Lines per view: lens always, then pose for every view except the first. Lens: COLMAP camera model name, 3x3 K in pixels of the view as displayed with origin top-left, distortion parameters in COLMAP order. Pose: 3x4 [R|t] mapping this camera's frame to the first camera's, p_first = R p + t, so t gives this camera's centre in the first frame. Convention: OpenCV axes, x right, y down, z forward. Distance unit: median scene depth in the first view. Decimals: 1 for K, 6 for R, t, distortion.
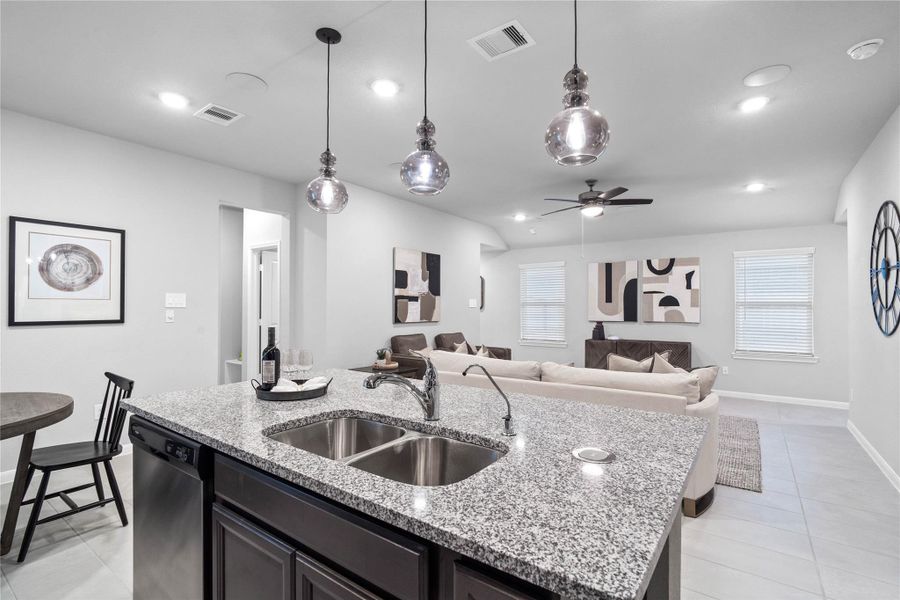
lens RADIAL K [[423.5, 0, 445.6], [0, 423.5, 302.6], [0, 0, 1]] dist [-0.015350, 0.006761]
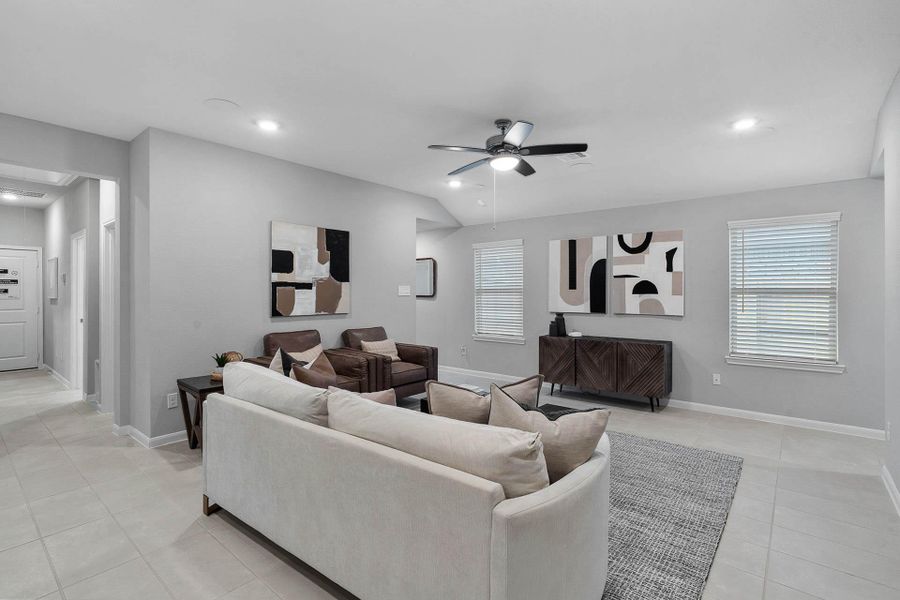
lens RADIAL K [[423.5, 0, 445.2], [0, 423.5, 291.6], [0, 0, 1]] dist [-0.015350, 0.006761]
pose [[0.997558, -0.002914, -0.069783, 0.395979], [0.003514, 0.999958, 0.008485, -0.006905], [0.069756, -0.008710, 0.997526, 0.365693]]
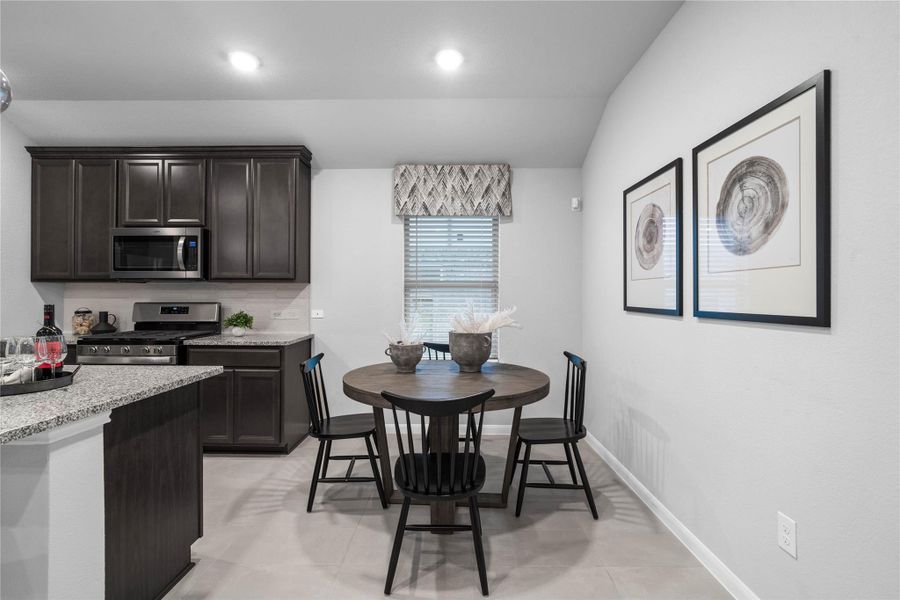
lens RADIAL K [[423.5, 0, 446.7], [0, 423.5, 298.3], [0, 0, 1]] dist [-0.015350, 0.006761]
pose [[-0.814088, -0.003172, -0.580733, -0.295408], [0.000126, 0.999984, -0.005638, 0.025984], [0.580742, -0.004663, -0.814075, 1.119286]]
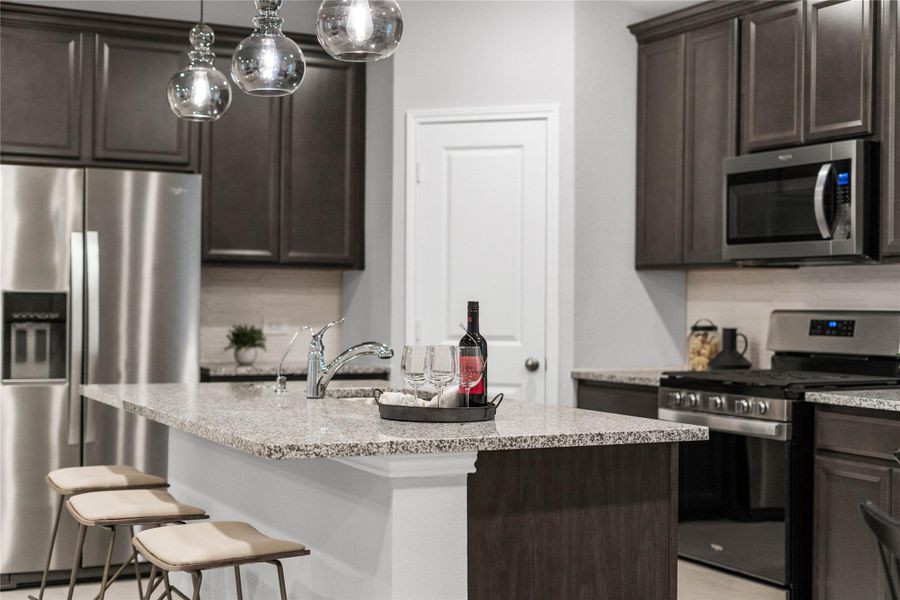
lens RADIAL K [[1330.7, 0, 445.0], [0, 1330.7, 291.7], [0, 0, 1]] dist [0.018355, 0.000000]
pose [[-0.891131, -0.007398, 0.453686, -0.630323], [-0.015054, 0.999799, -0.013266, 0.035466], [-0.453496, -0.018652, -0.891063, 1.380174]]
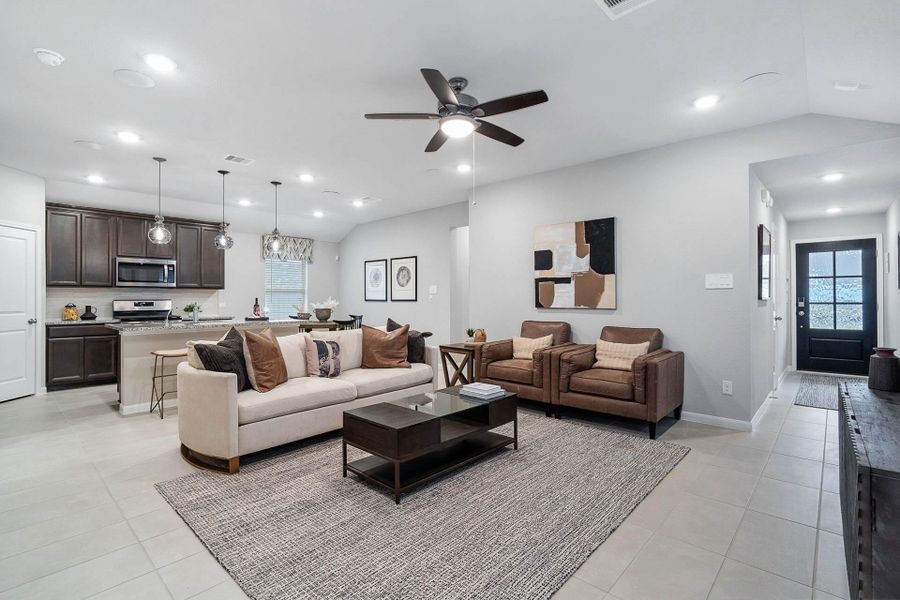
lens RADIAL K [[423.5, 0, 448.2], [0, 423.5, 295.5], [0, 0, 1]] dist [-0.015350, 0.006761]
pose [[-0.115887, -0.010161, -0.993210, 1.283362], [0.010228, 0.999882, -0.011422, 0.046031], [0.993210, -0.011482, -0.115770, 1.410105]]
